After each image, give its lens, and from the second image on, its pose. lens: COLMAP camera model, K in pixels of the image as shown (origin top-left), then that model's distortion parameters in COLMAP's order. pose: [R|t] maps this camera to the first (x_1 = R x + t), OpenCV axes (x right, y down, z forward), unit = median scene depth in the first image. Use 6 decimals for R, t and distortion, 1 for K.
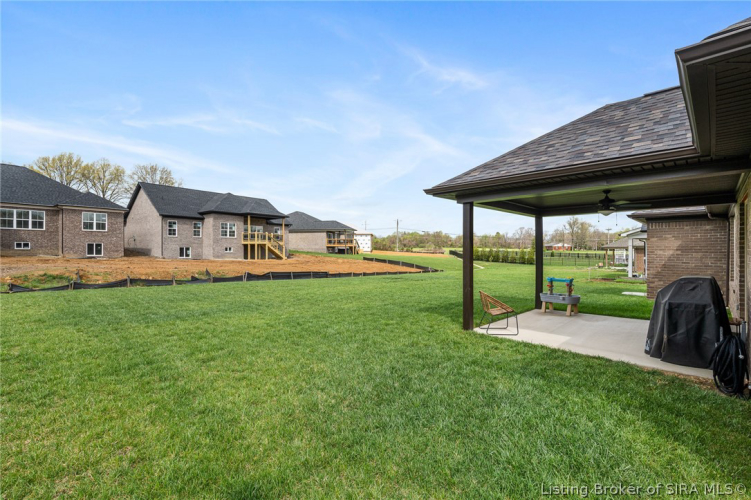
lens RADIAL K [[338.2, 0, 373.2], [0, 338.2, 246.5], [0, 0, 1]] dist [-0.000181, -0.000386]
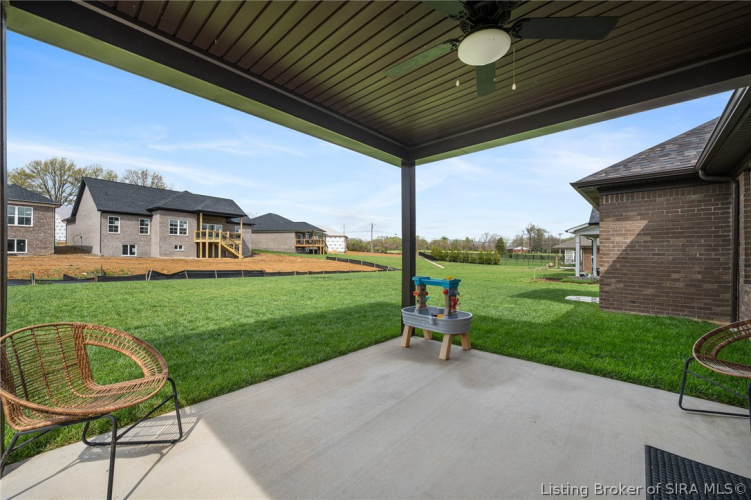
lens RADIAL K [[295.0, 0, 375.5], [0, 295.0, 250.0], [0, 0, 1]] dist [-0.002573, -0.000189]
pose [[0.998894, 0.005071, 0.046747, 0.089008], [-0.005168, 0.999985, 0.001971, 0.010302], [-0.046736, -0.002211, 0.998905, 0.114885]]
